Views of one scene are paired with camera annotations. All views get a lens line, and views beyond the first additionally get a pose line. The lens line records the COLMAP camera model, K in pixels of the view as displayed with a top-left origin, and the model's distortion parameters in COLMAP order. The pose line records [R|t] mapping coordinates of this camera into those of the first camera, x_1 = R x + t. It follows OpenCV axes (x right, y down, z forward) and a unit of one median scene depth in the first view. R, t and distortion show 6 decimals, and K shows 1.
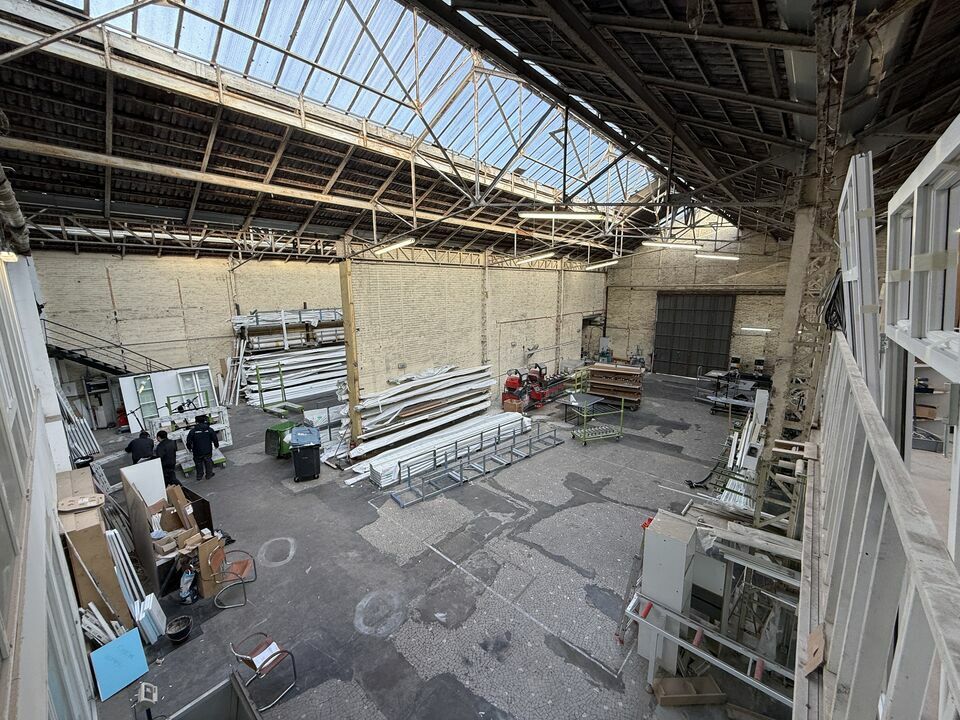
lens RADIAL K [[382.1, 0, 477.1], [0, 382.1, 360.7], [0, 0, 1]] dist [-0.003270, -0.000184]
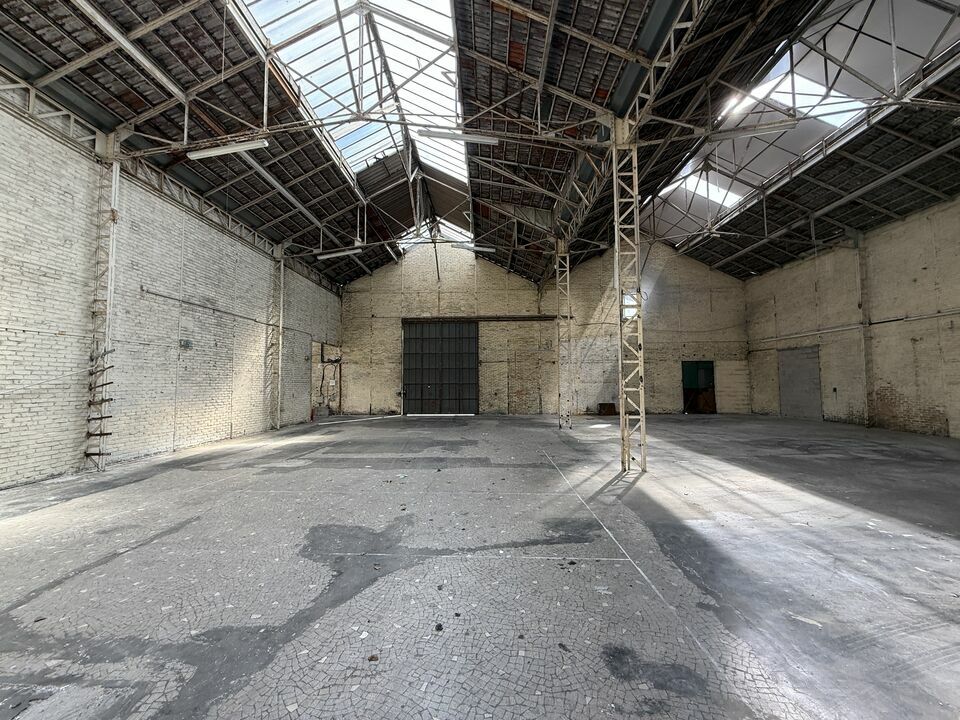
lens RADIAL K [[382.1, 0, 480.8], [0, 382.1, 359.5], [0, 0, 1]] dist [-0.003270, -0.000184]
pose [[0.764509, 0.041924, 0.643249, 0.069212], [0.119794, 0.971260, -0.205679, 0.137801], [-0.633385, 0.234300, 0.737514, 0.338135]]
